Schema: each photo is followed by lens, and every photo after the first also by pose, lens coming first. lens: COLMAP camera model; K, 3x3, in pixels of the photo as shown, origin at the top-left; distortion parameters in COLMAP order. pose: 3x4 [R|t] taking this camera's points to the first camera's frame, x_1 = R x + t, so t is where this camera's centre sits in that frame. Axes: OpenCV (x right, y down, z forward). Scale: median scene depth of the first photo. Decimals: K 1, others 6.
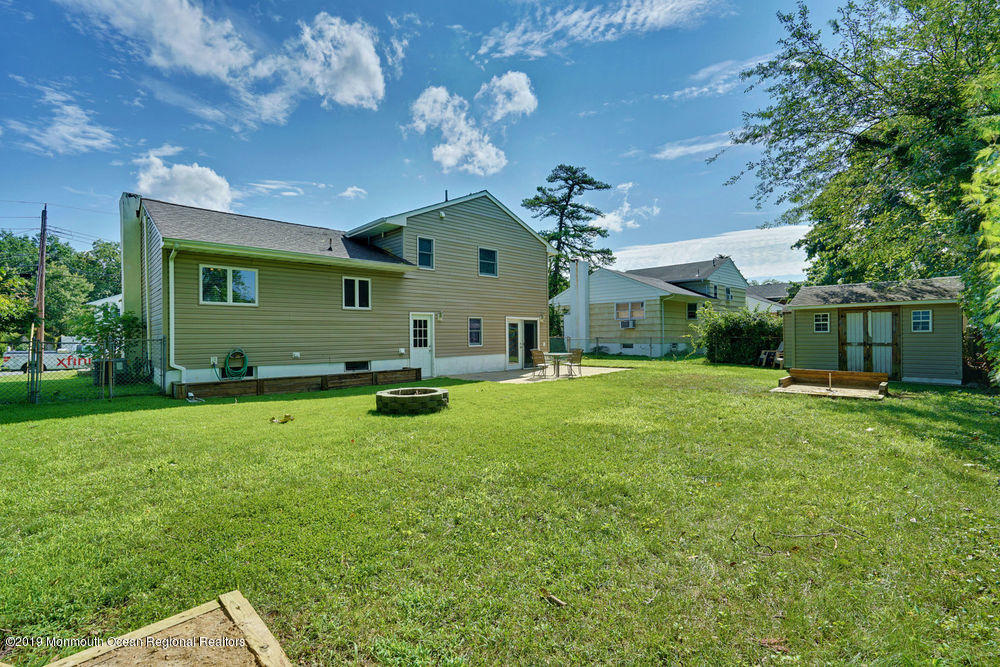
lens RADIAL K [[448.7, 0, 505.4], [0, 448.7, 334.5], [0, 0, 1]] dist [-0.009515, 0.004326]
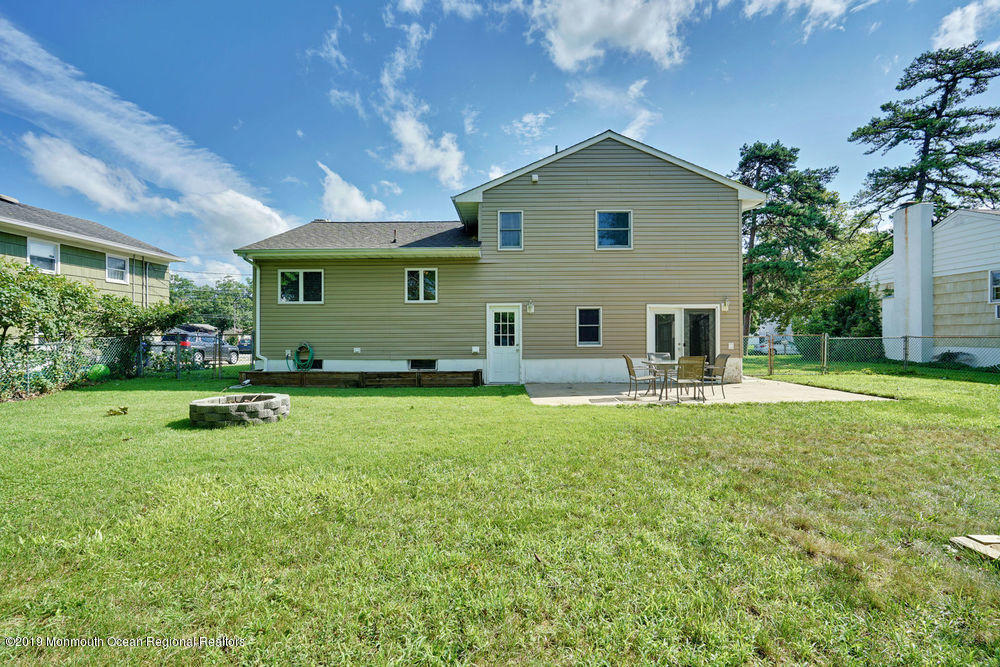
lens RADIAL K [[448.7, 0, 500.3], [0, 448.7, 332.9], [0, 0, 1]] dist [-0.009515, 0.004326]
pose [[0.709383, 0.005034, -0.704805, 0.380895], [-0.001350, 0.999982, 0.005784, -0.000039], [0.704821, -0.003152, 0.709378, 0.407363]]
